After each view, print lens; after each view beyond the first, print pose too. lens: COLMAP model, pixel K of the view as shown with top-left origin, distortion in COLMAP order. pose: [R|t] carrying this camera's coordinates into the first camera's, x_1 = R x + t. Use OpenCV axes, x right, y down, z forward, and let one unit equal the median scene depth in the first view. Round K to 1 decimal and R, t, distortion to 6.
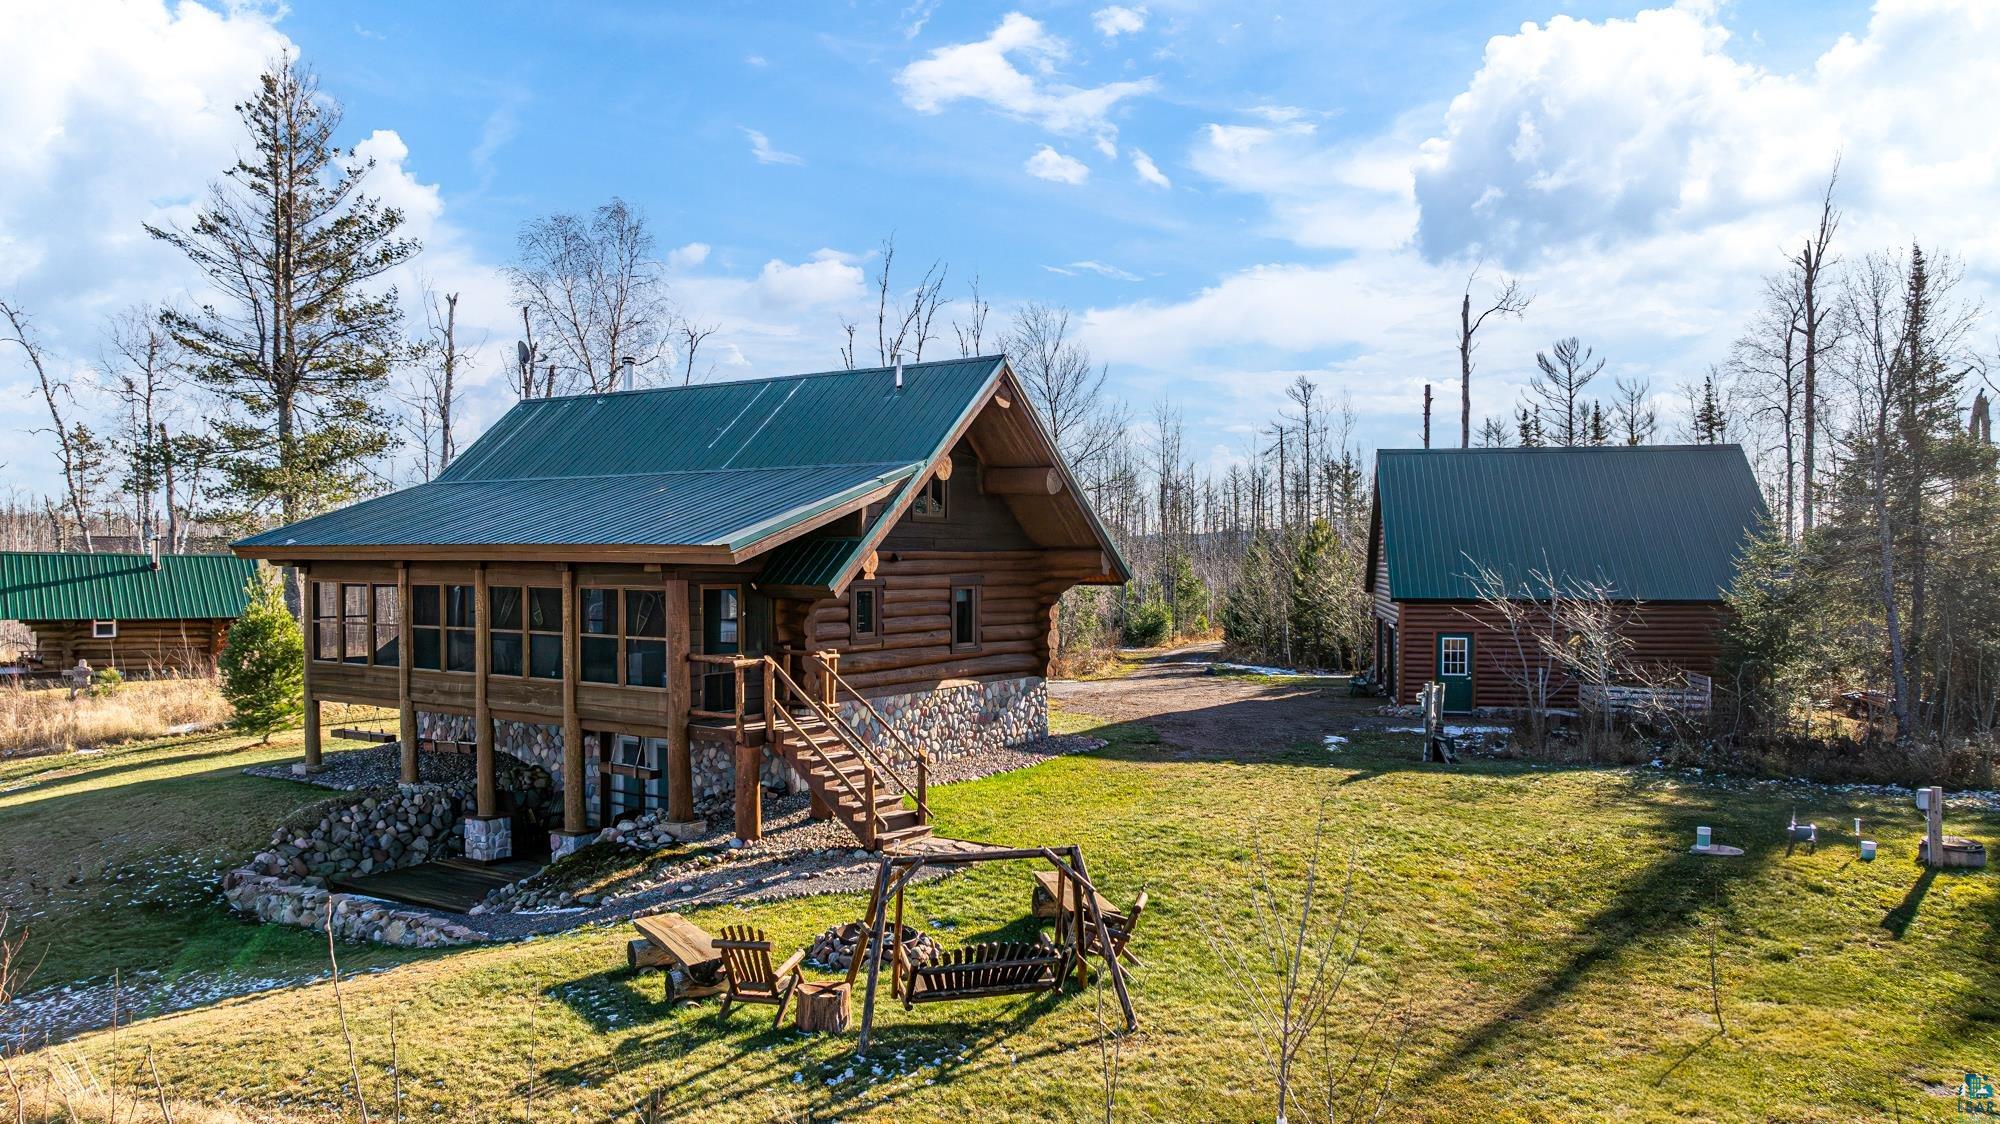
lens RADIAL K [[1420.4, 0, 1001.8], [0, 1420.4, 570.9], [0, 0, 1]] dist [-0.029744, 0.018703]
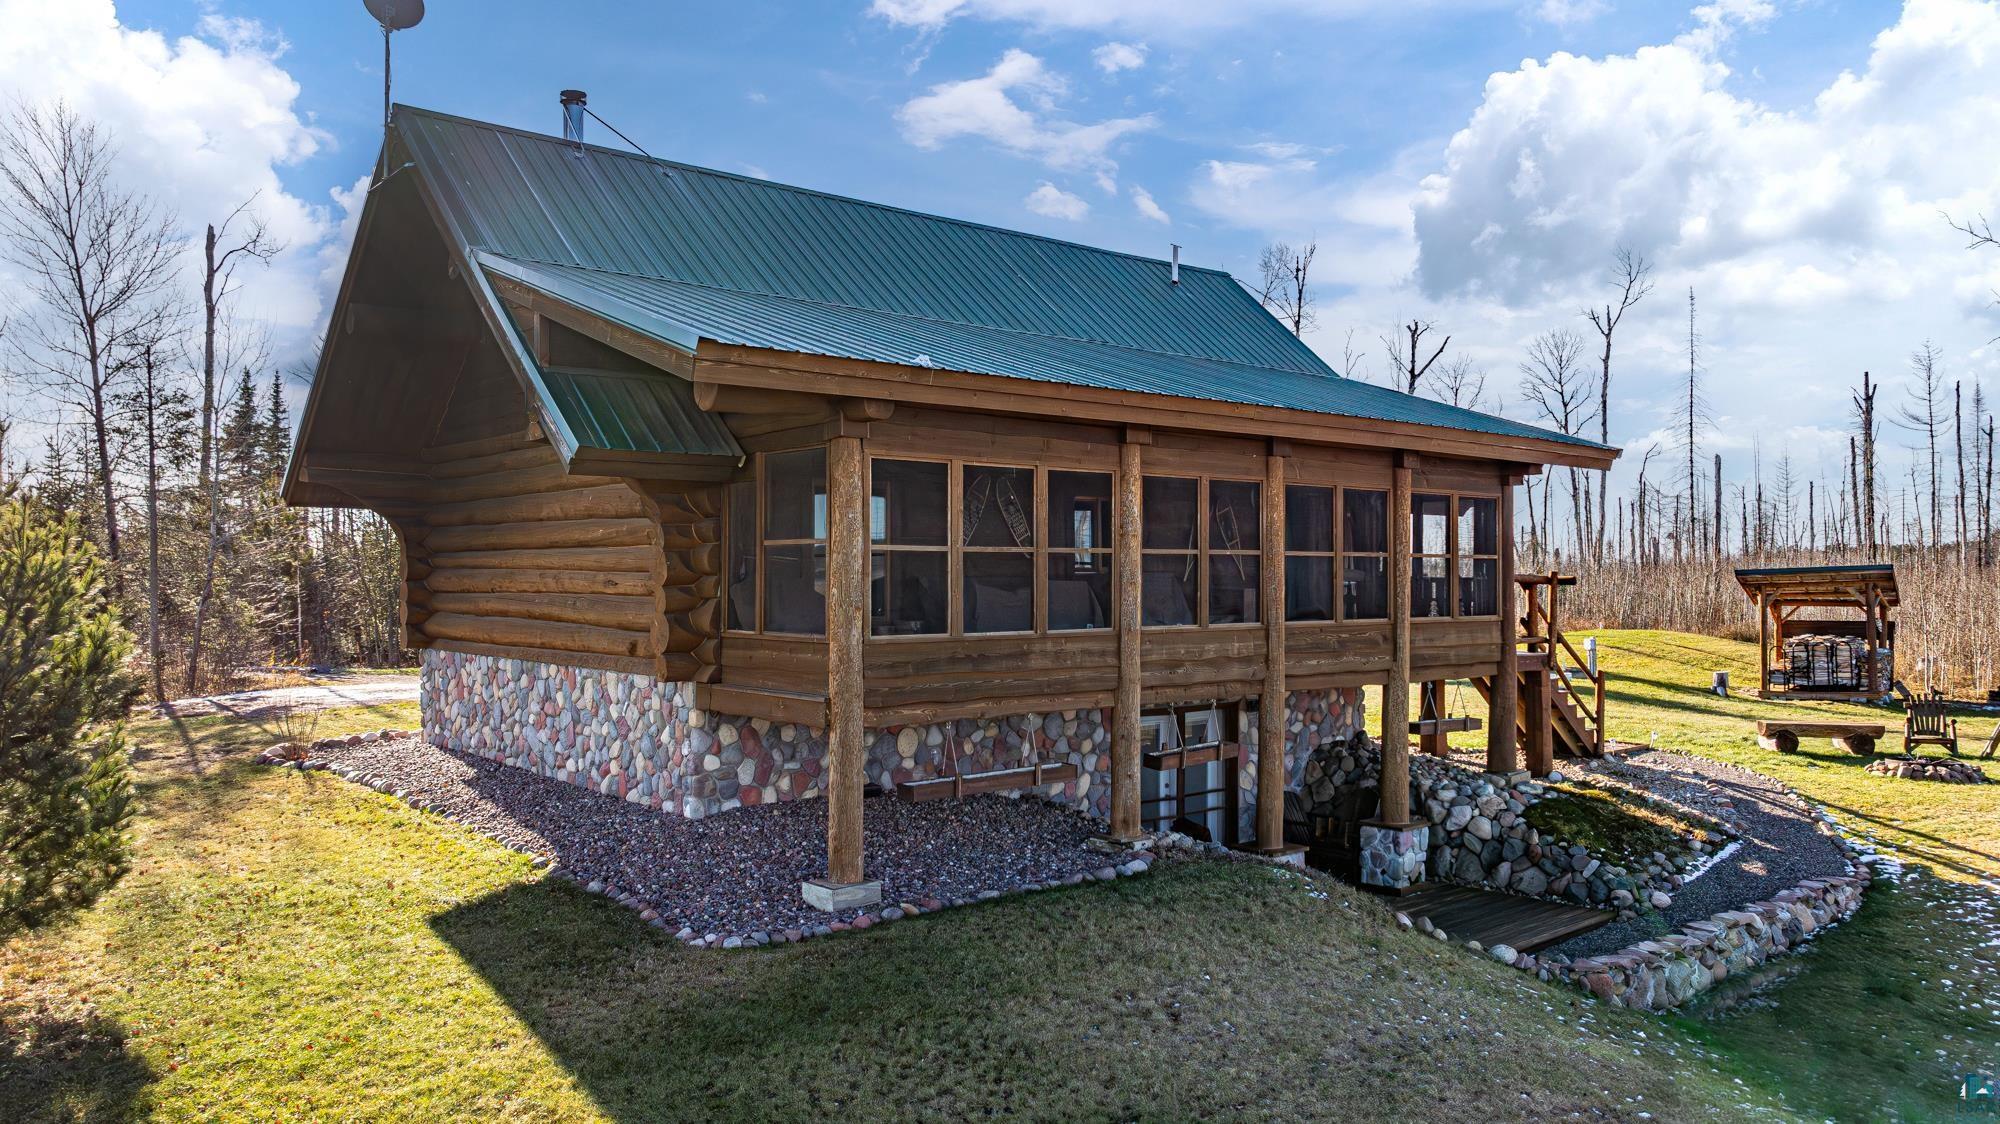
lens RADIAL K [[1420.4, 0, 998.7], [0, 1420.4, 592.1], [0, 0, 1]] dist [-0.029744, 0.018703]
pose [[0.254389, -0.010795, 0.967042, -1.005041], [0.008679, 0.999923, 0.008879, 0.051980], [-0.967063, 0.006134, 0.254463, 0.954229]]
